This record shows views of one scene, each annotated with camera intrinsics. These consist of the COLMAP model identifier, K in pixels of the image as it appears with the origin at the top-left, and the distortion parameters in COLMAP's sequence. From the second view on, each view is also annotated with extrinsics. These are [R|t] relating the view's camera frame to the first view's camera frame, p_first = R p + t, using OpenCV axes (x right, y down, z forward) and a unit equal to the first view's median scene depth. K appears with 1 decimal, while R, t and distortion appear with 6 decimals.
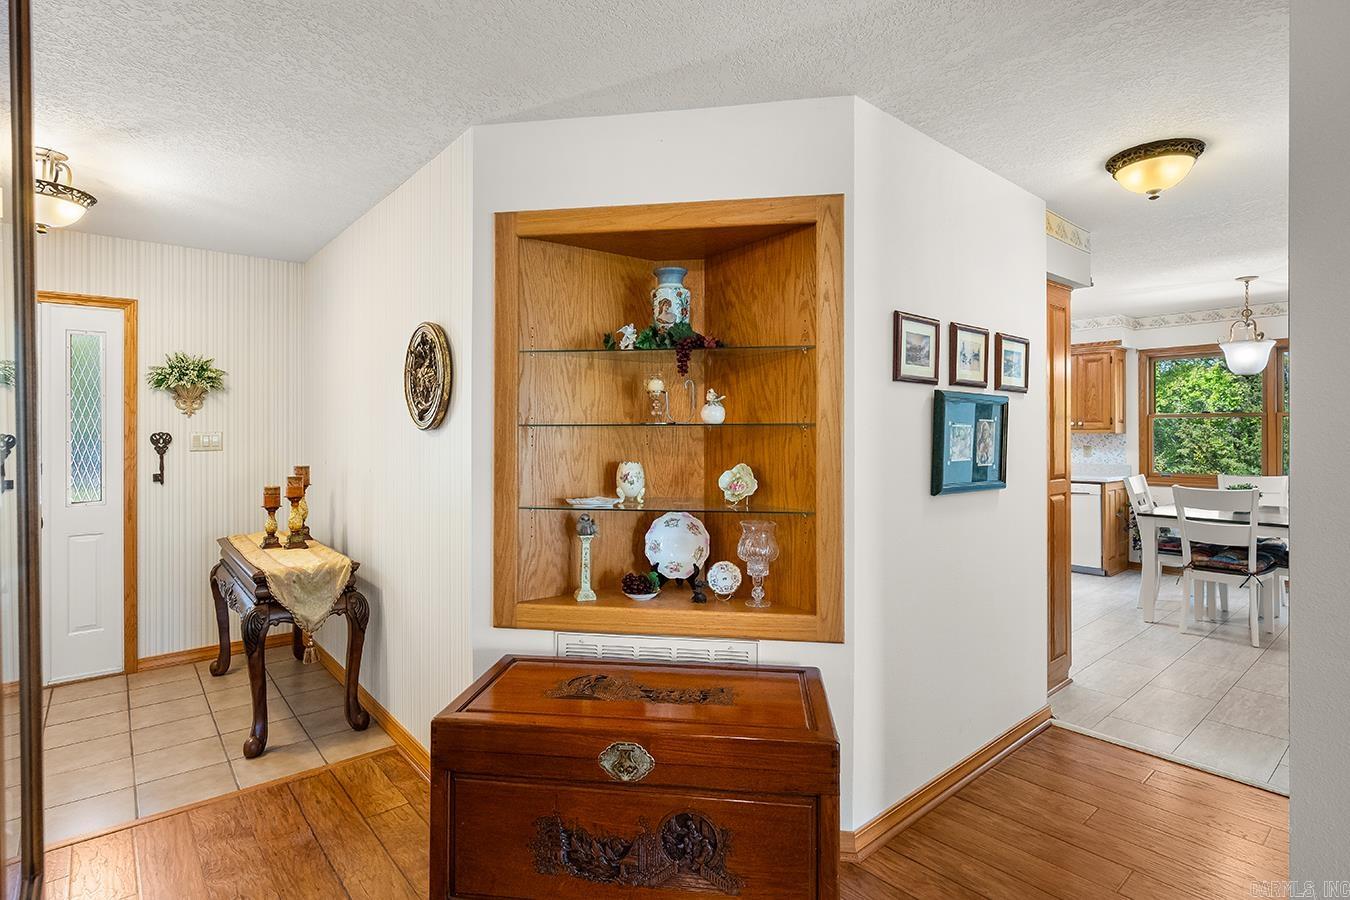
lens RADIAL K [[672.4, 0, 673.7], [0, 672.4, 430.6], [0, 0, 1]] dist [-0.000574, -0.000598]
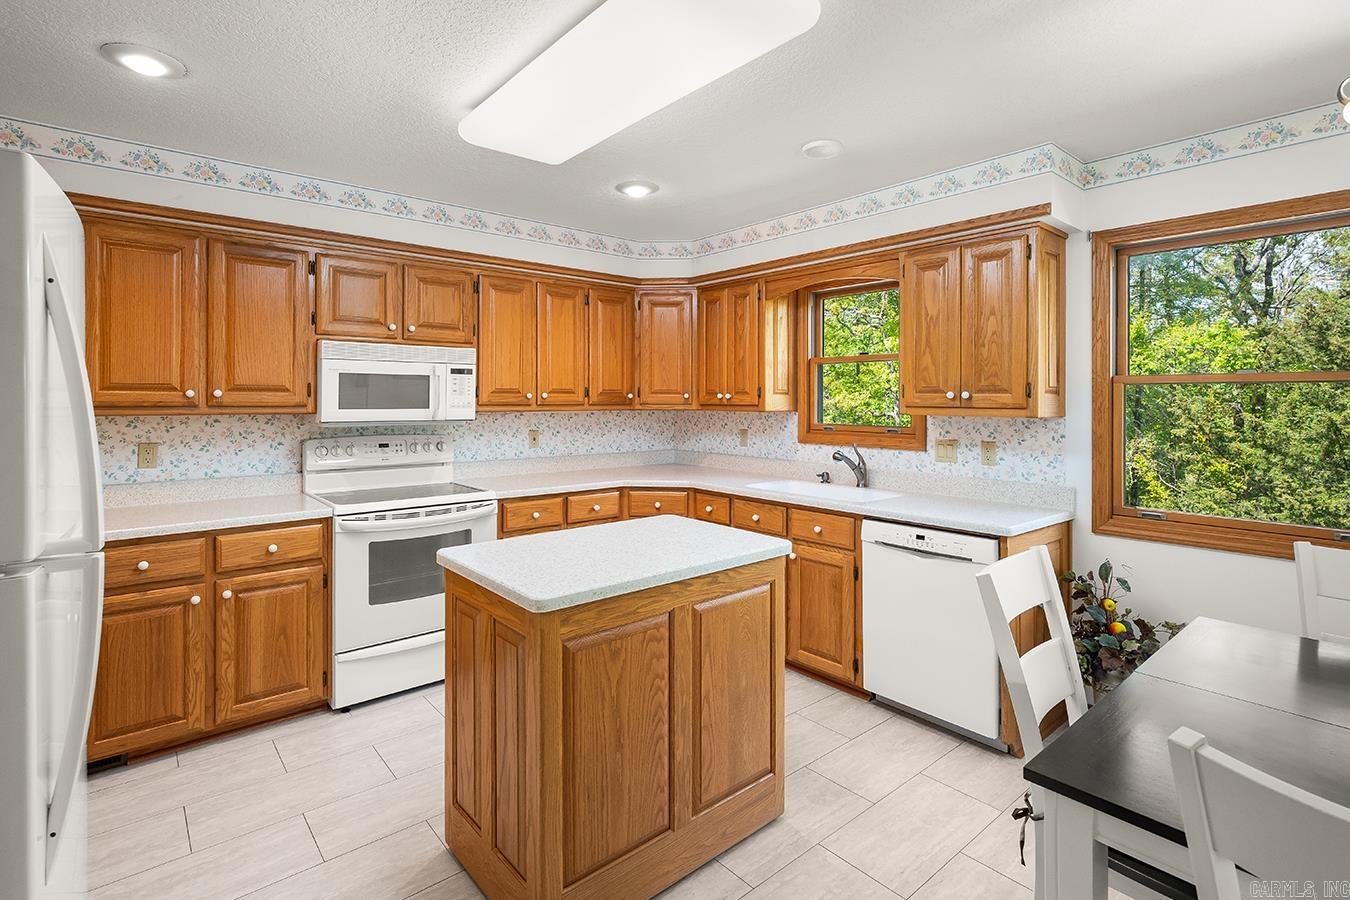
lens RADIAL K [[664.8, 0, 676.3], [0, 664.8, 401.0], [0, 0, 1]] dist [0.000809, 0.000654]
pose [[0.999976, 0.002825, 0.006374, 0.207781], [-0.002834, 0.999995, 0.001356, -0.003430], [-0.006370, -0.001375, 0.999979, 0.281280]]
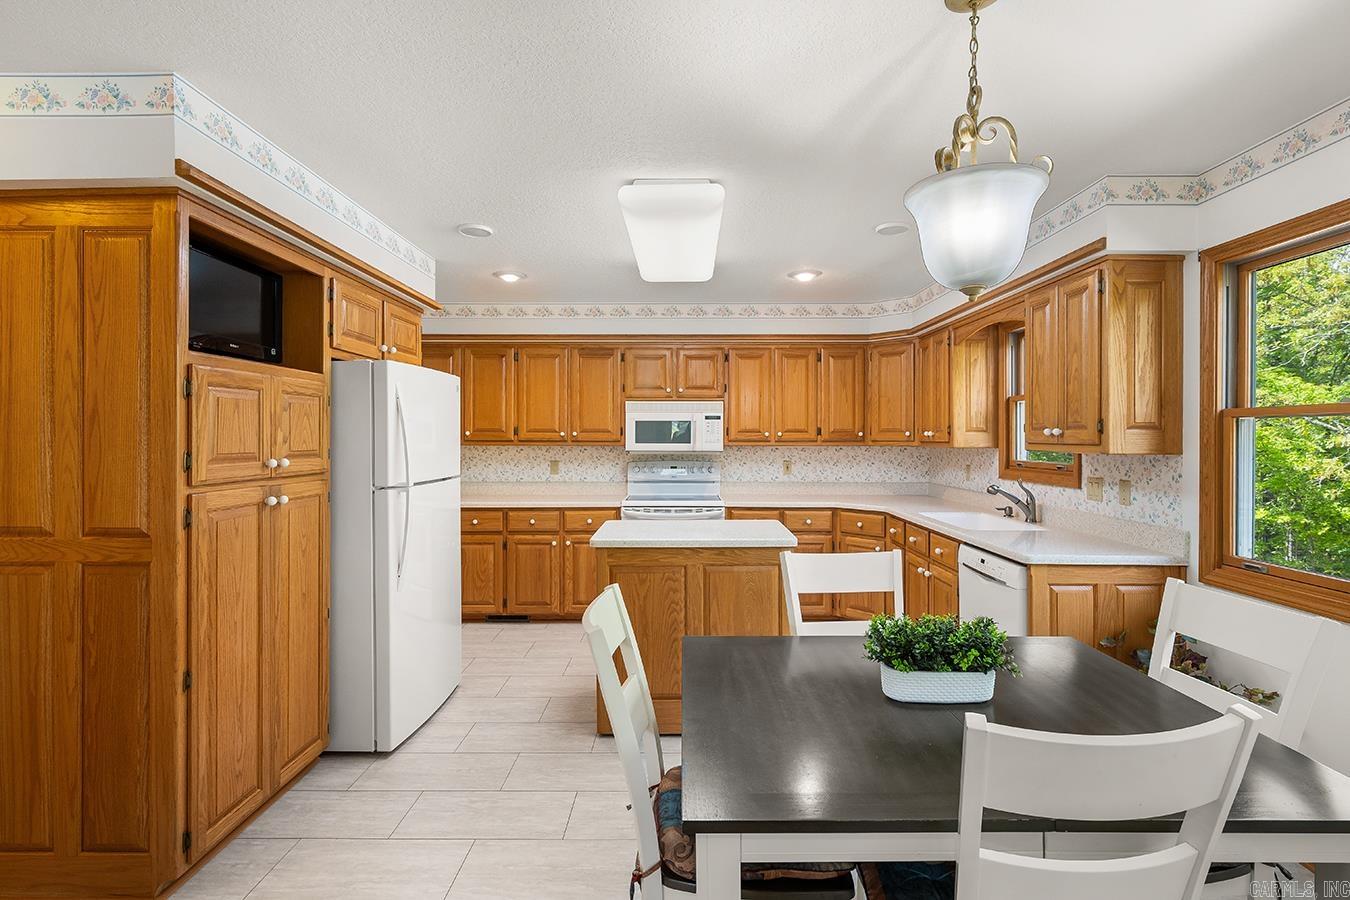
lens RADIAL K [[645.2, 0, 676.0], [0, 645.2, 444.6], [0, 0, 1]] dist [0.001067, 0.000523]
pose [[0.758126, 0.008877, -0.652048, 0.358015], [-0.002395, 0.999938, 0.010829, -0.003042], [0.652104, -0.006648, 0.758100, 0.249540]]
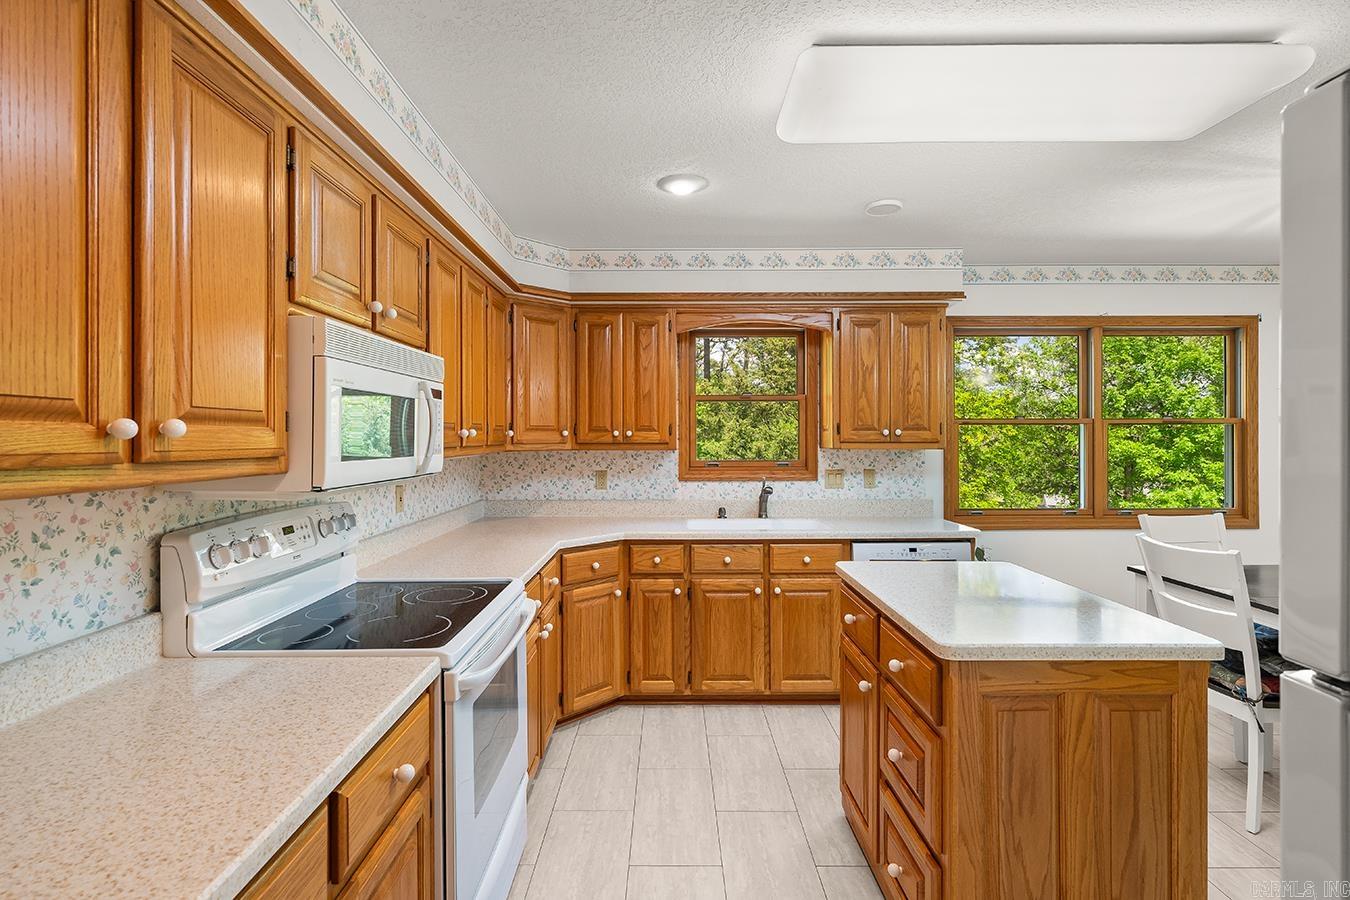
lens RADIAL K [[652.4, 0, 677.3], [0, 652.4, 434.0], [0, 0, 1]] dist [0.000348, -0.000042]
pose [[0.636116, 0.000163, 0.771593, 0.029429], [0.003997, 0.999986, -0.003507, -0.004054], [-0.771583, 0.005315, 0.636107, 0.406950]]
